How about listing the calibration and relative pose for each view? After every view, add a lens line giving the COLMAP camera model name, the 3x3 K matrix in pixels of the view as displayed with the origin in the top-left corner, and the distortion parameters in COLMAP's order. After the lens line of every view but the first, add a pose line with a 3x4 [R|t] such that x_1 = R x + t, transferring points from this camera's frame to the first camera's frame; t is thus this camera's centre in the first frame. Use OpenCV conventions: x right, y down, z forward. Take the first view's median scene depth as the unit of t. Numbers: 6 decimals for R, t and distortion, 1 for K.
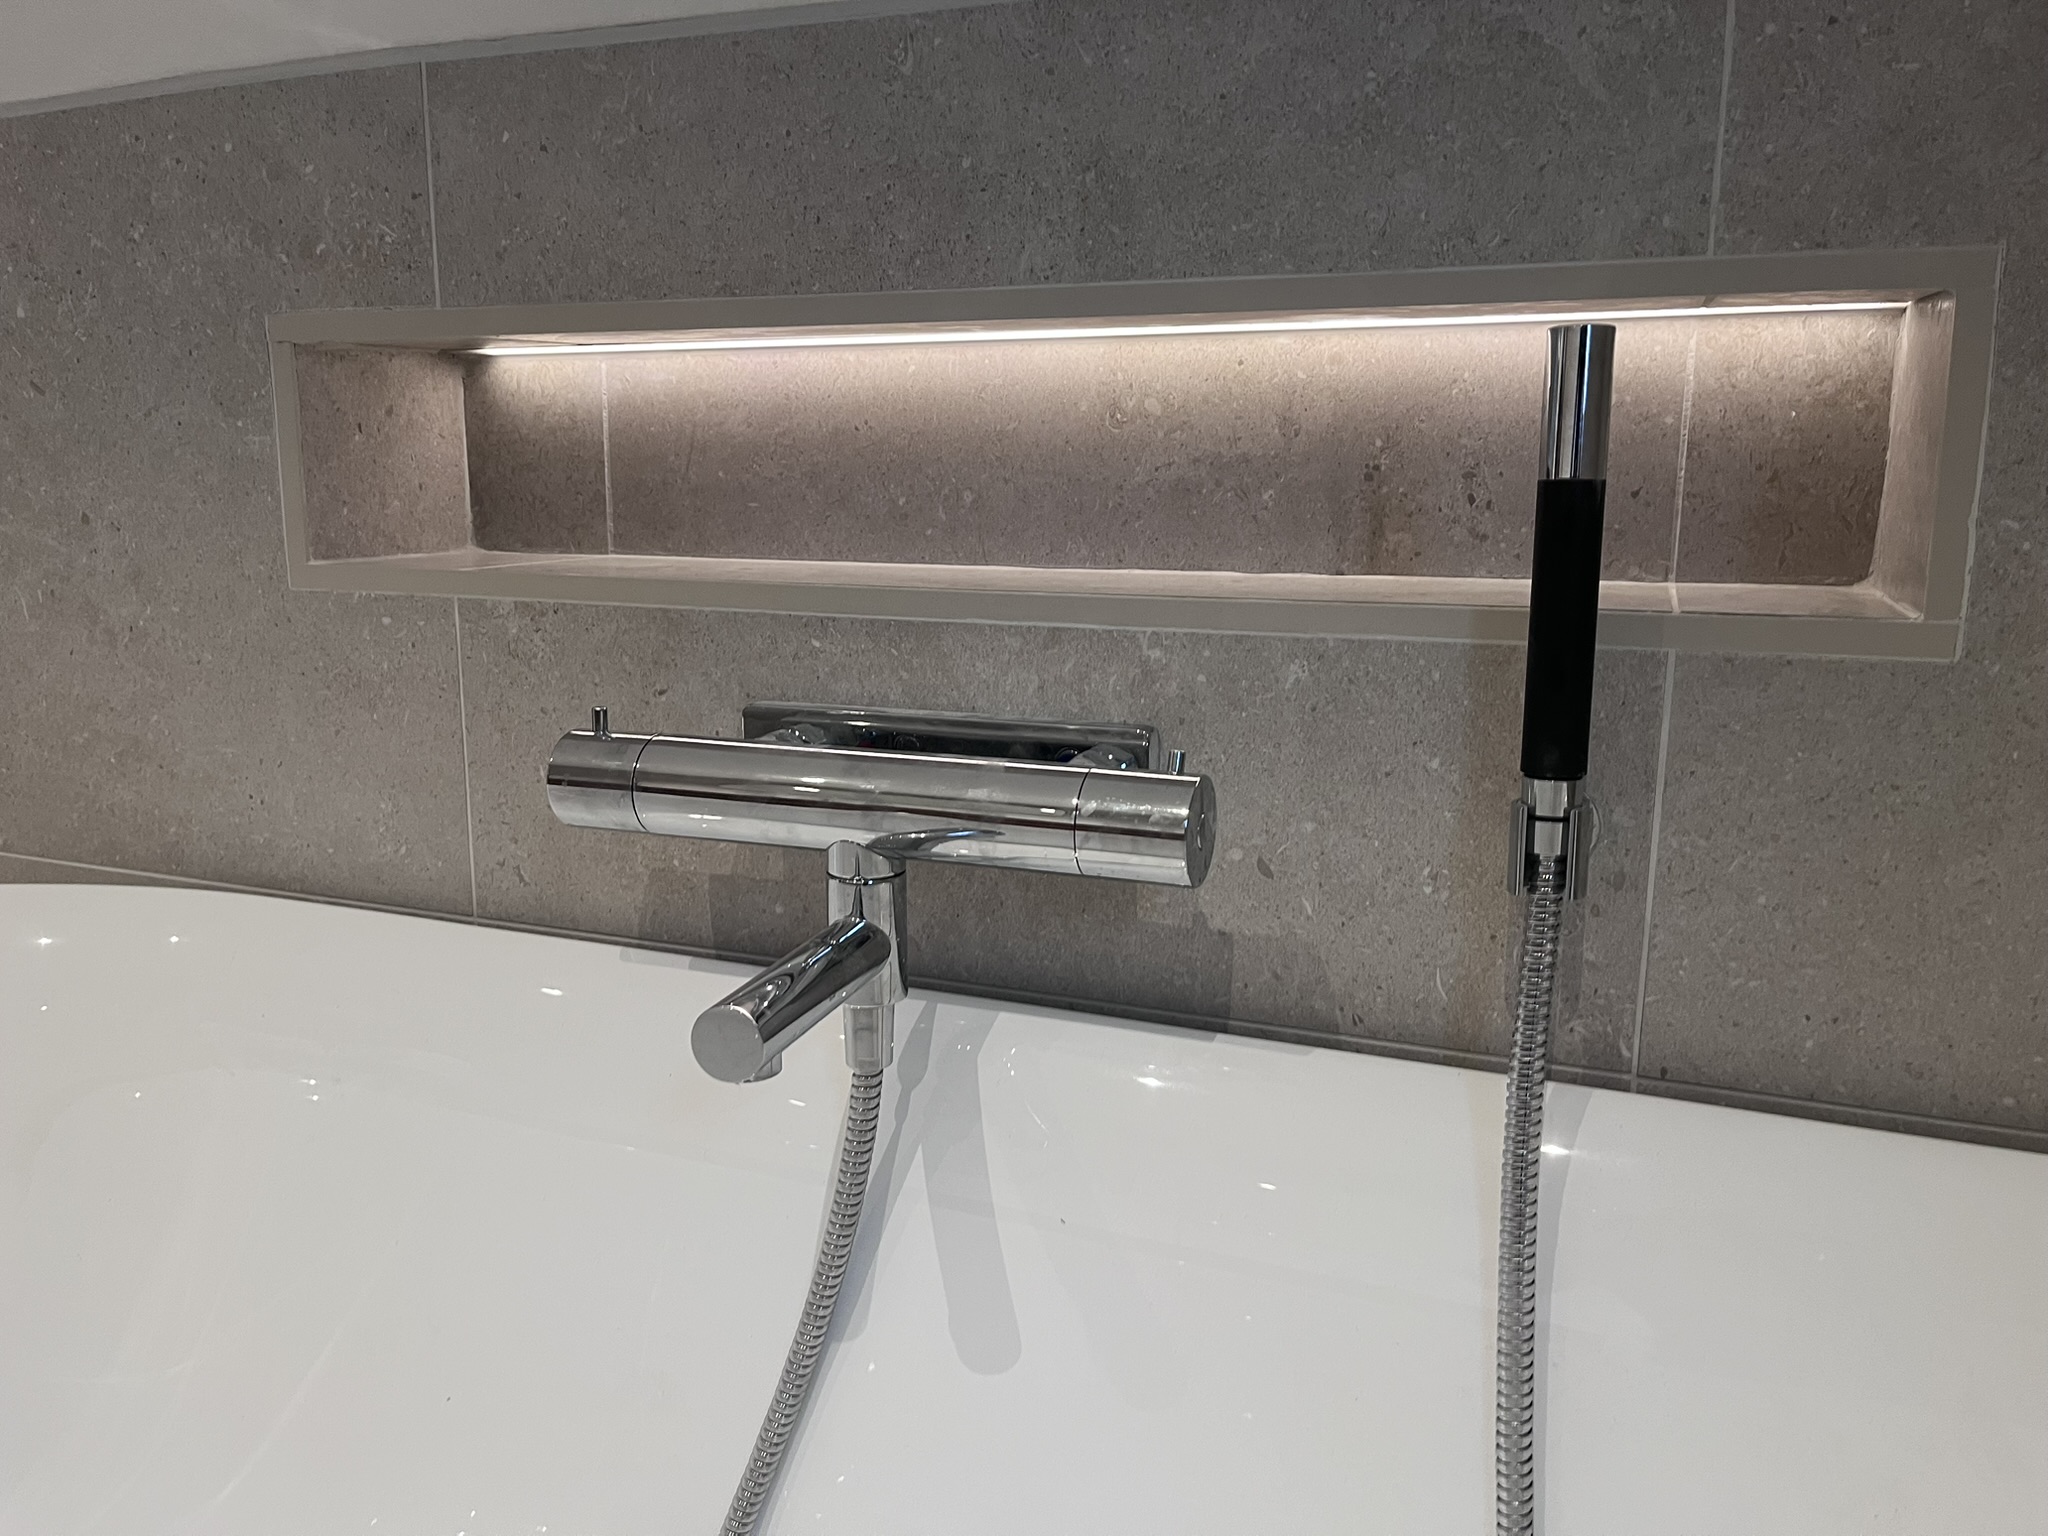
lens RADIAL K [[1546.2, 0, 1034.8], [0, 1546.2, 771.0], [0, 0, 1]] dist [0.048450, -0.060607]
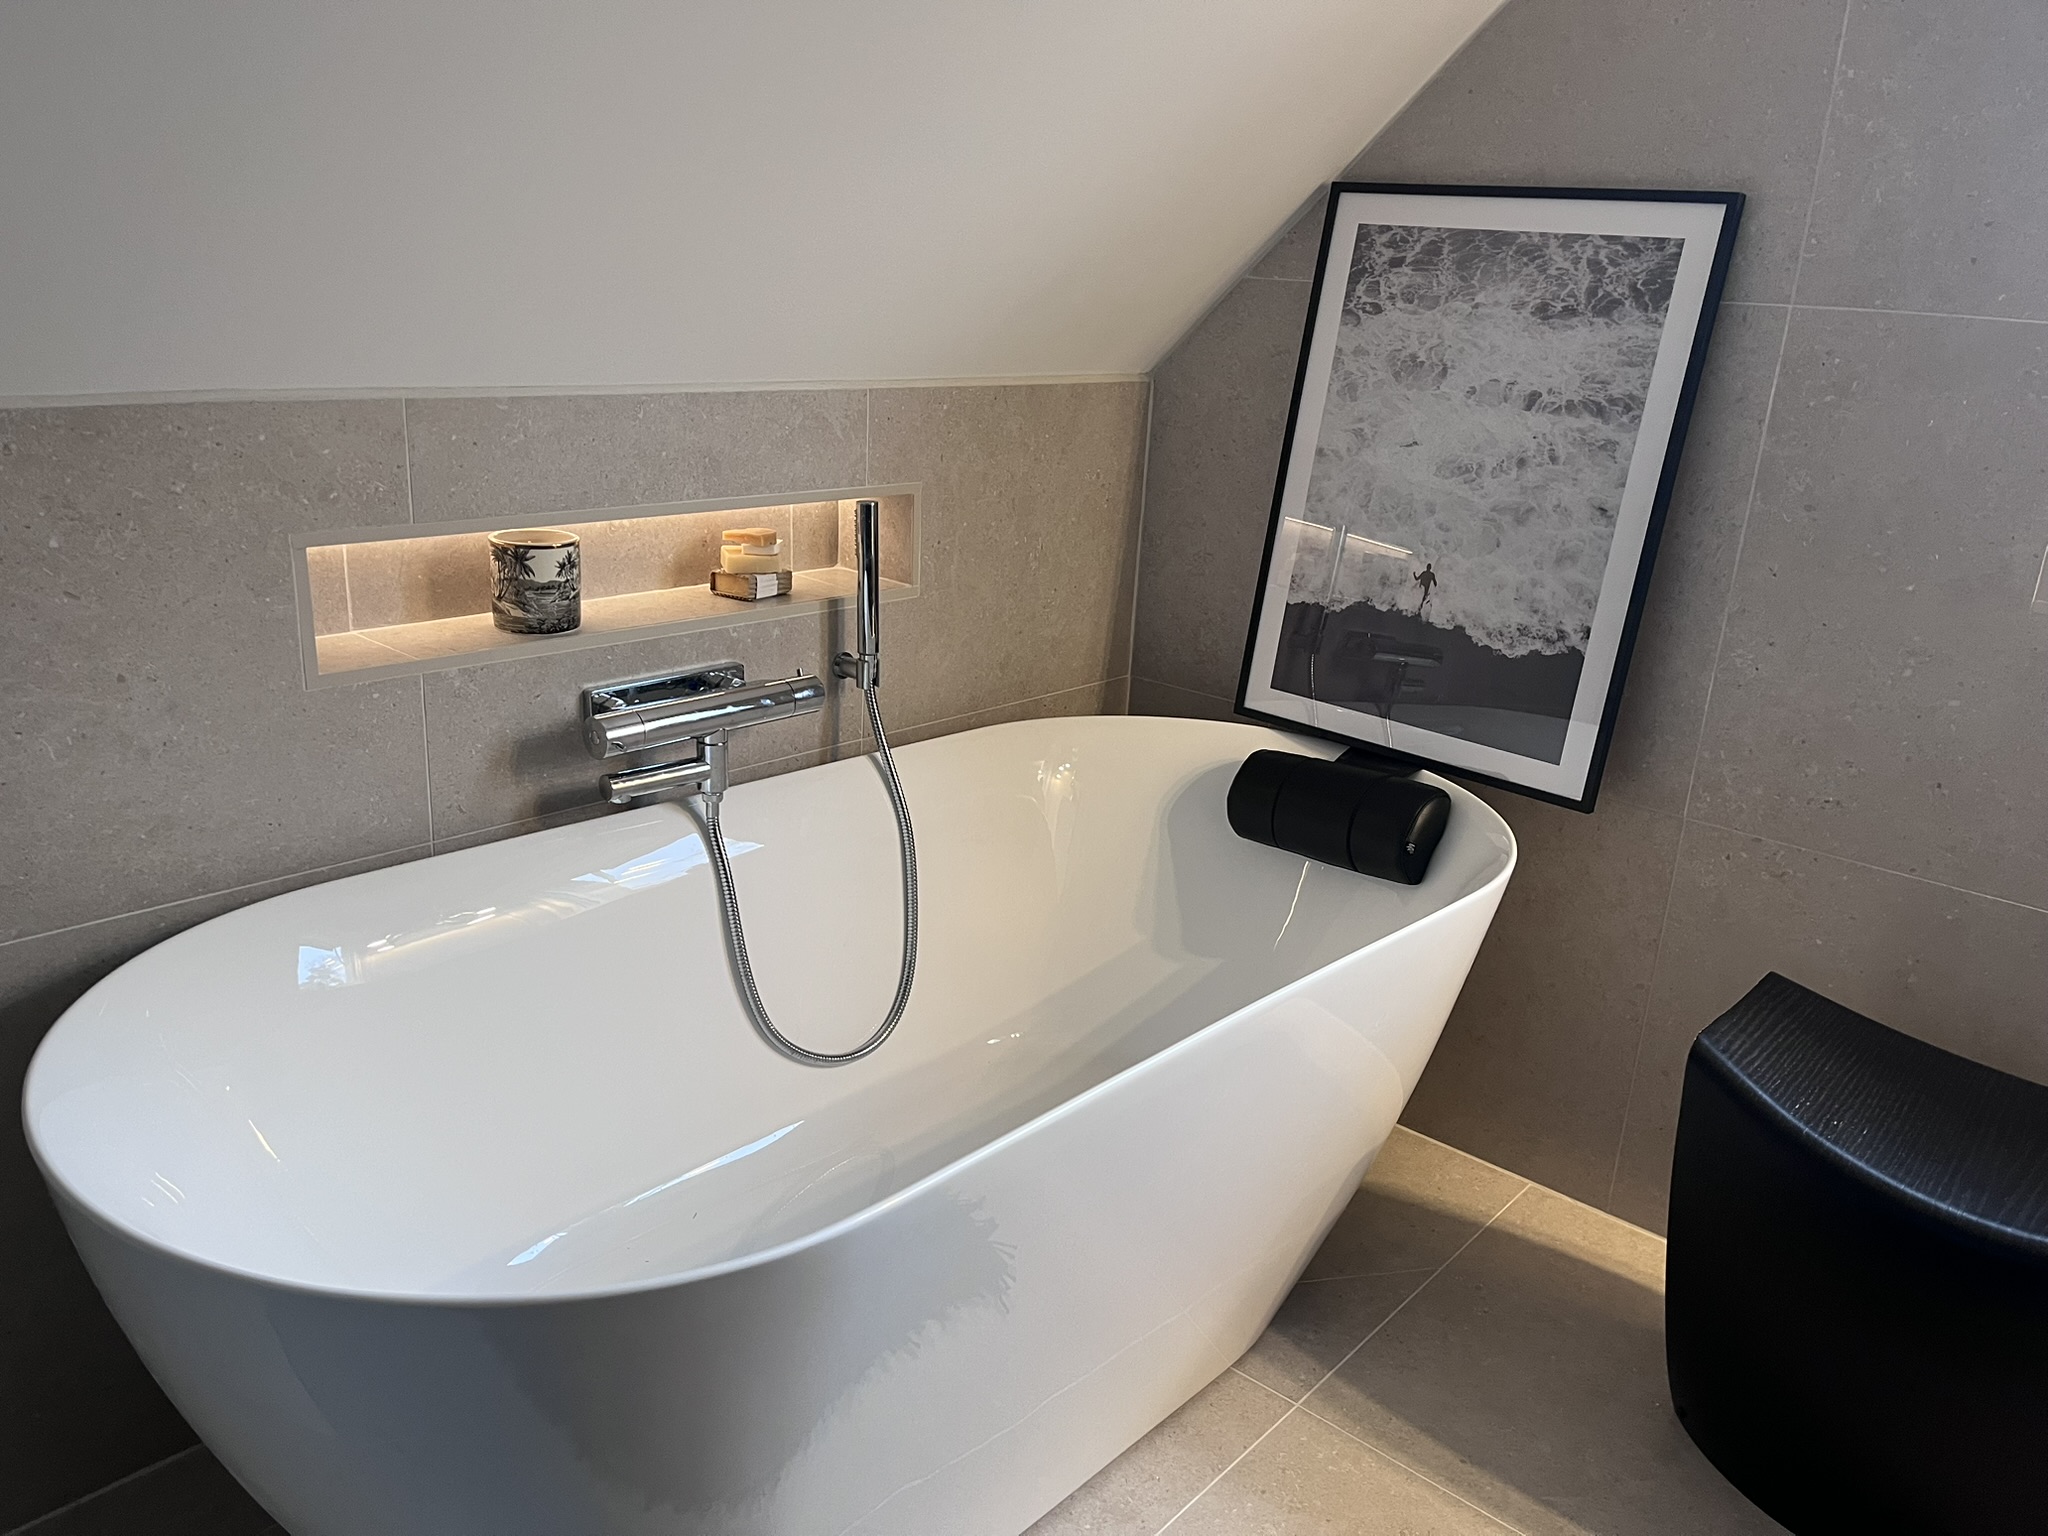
lens RADIAL K [[1546.2, 0, 1013.1], [0, 1546.2, 773.5], [0, 0, 1]] dist [0.048450, -0.060607]
pose [[0.344282, -0.277085, 0.897047, -1.751846], [0.119239, 0.960625, 0.250960, -0.363557], [-0.931264, 0.020562, 0.363765, -0.316656]]
